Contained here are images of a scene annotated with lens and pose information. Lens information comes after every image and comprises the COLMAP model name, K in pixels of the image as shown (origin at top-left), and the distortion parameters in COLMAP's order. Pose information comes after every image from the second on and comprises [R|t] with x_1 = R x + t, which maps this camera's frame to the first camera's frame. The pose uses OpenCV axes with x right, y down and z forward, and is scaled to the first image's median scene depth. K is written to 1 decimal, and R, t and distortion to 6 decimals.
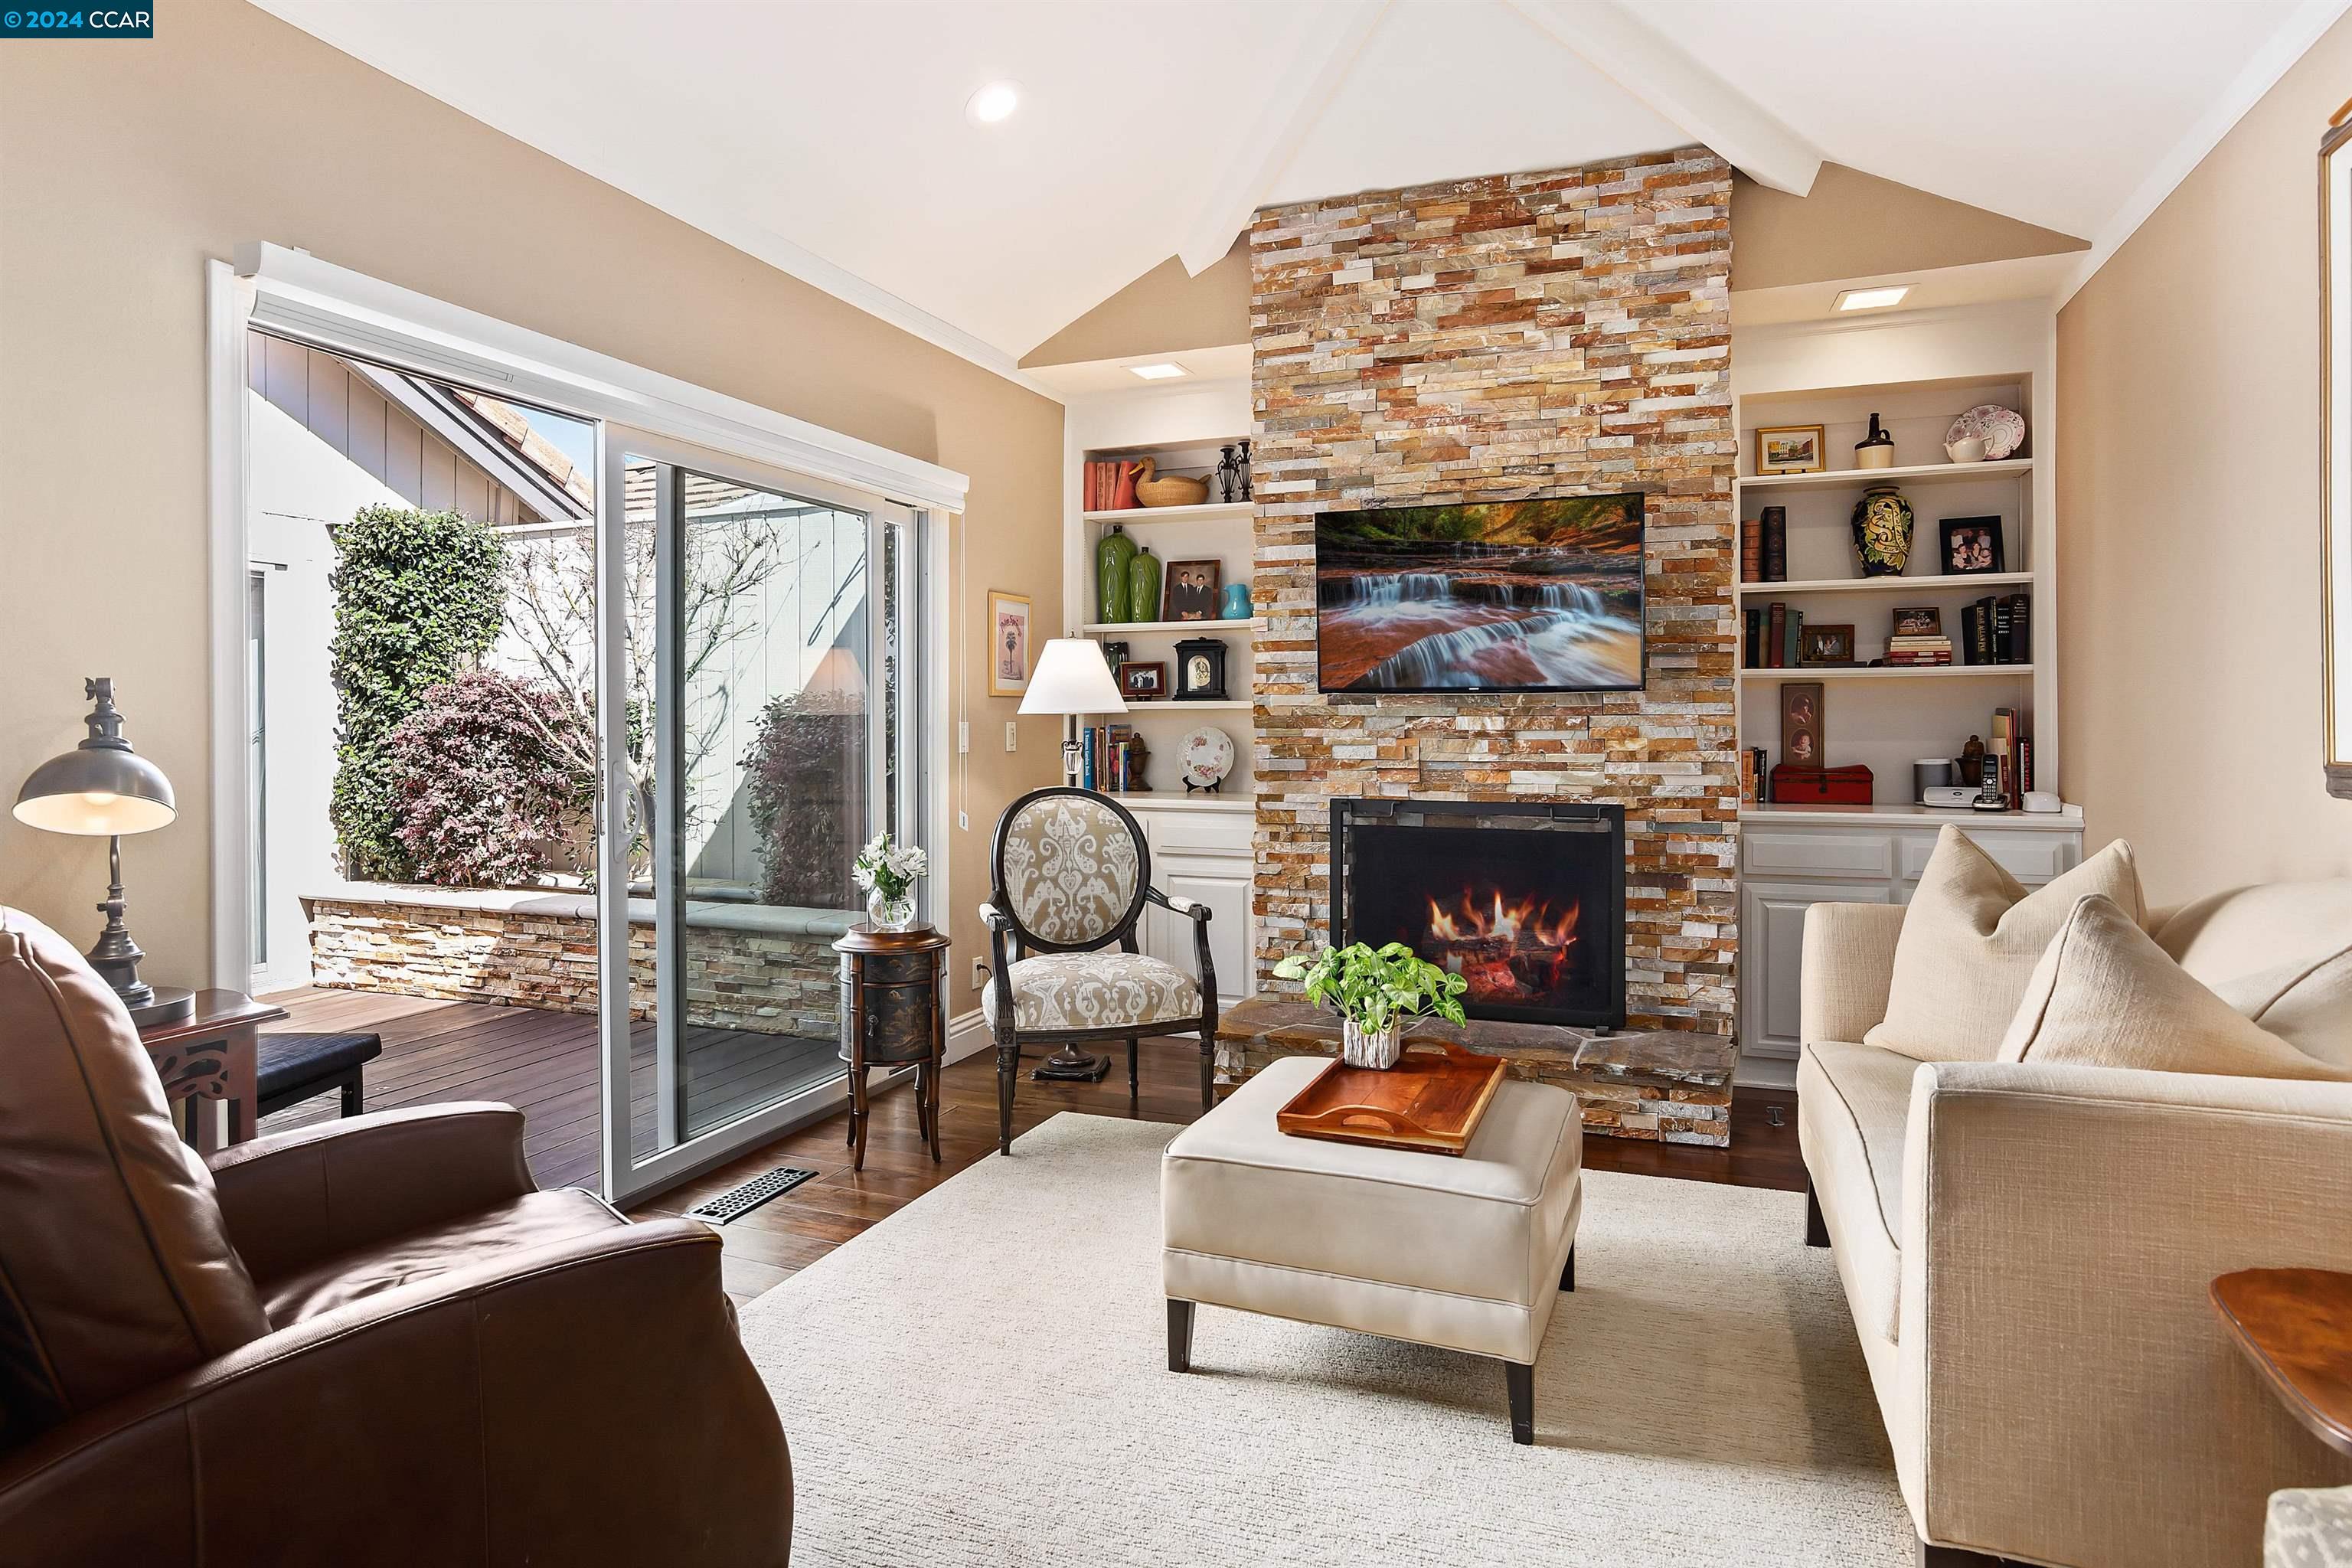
lens RADIAL K [[1288.1, 0, 1173.1], [0, 1288.1, 716.0], [0, 0, 1]] dist [-0.008573, 0.006016]
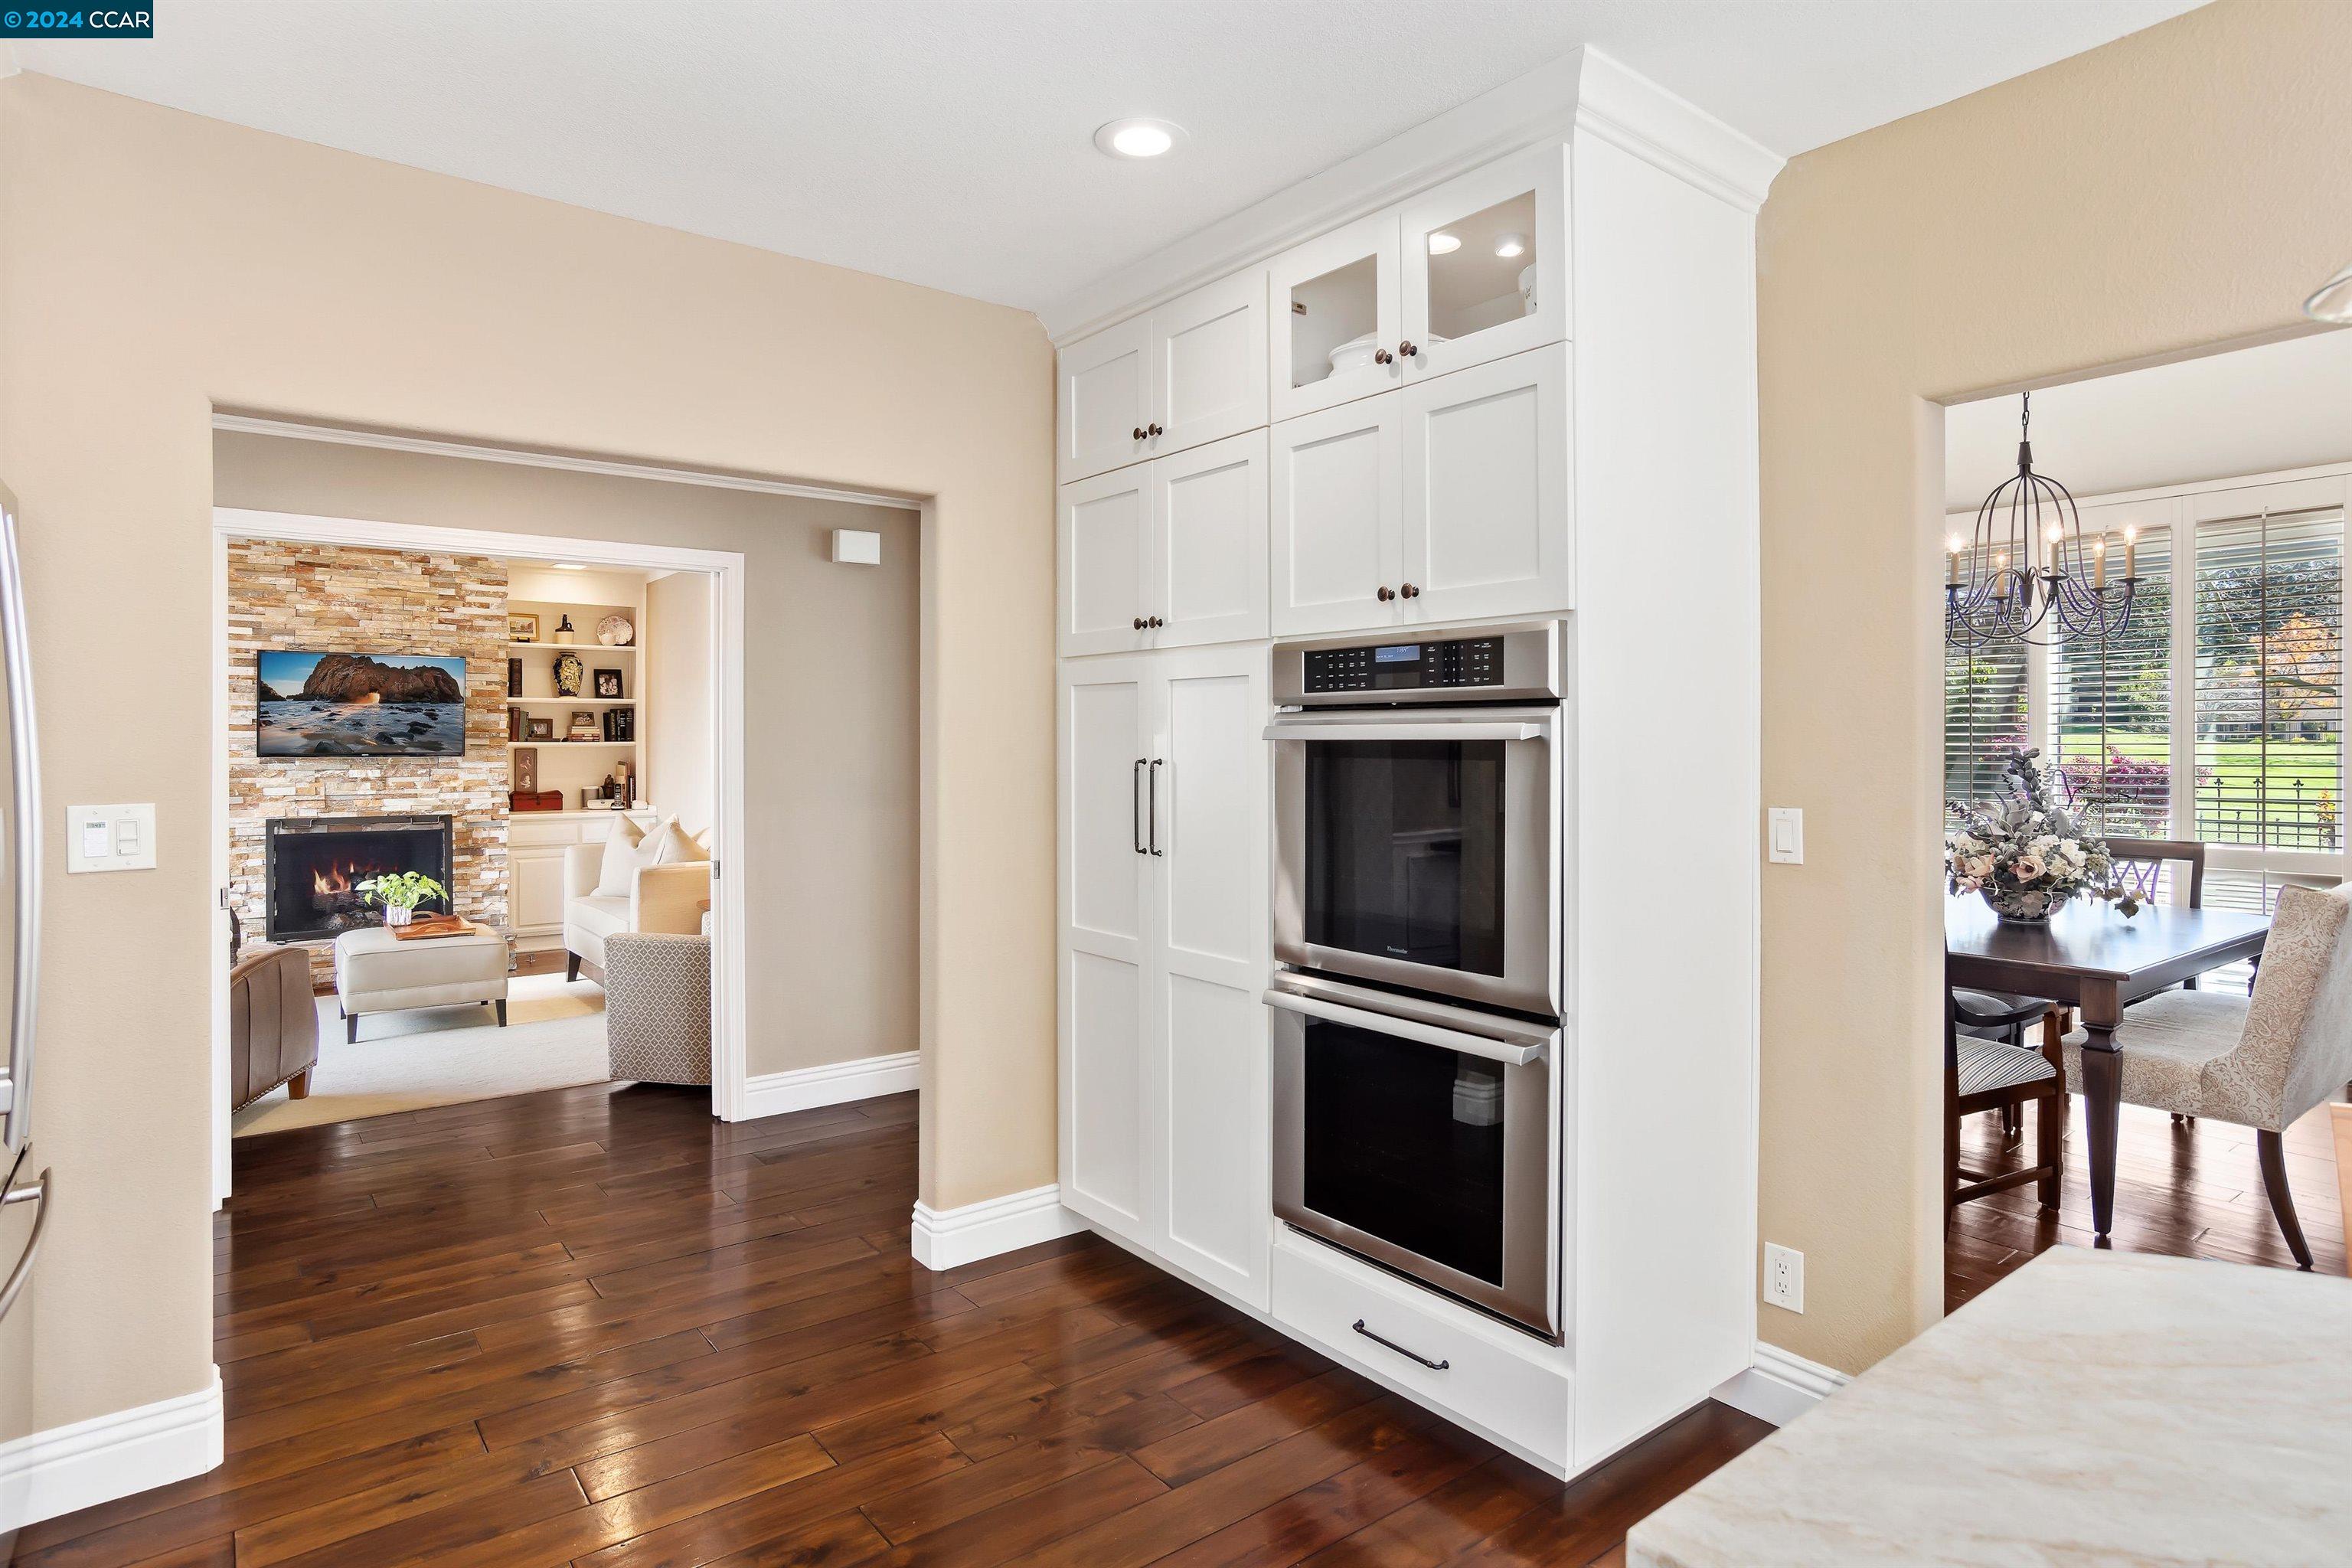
lens RADIAL K [[1288.1, 0, 1194.3], [0, 1288.1, 738.7], [0, 0, 1]] dist [-0.008573, 0.006016]
pose [[0.508514, 0.005602, 0.861036, -0.719542], [-0.006182, 0.999977, -0.002855, -0.044910], [-0.861032, -0.003871, 0.508536, -0.916195]]
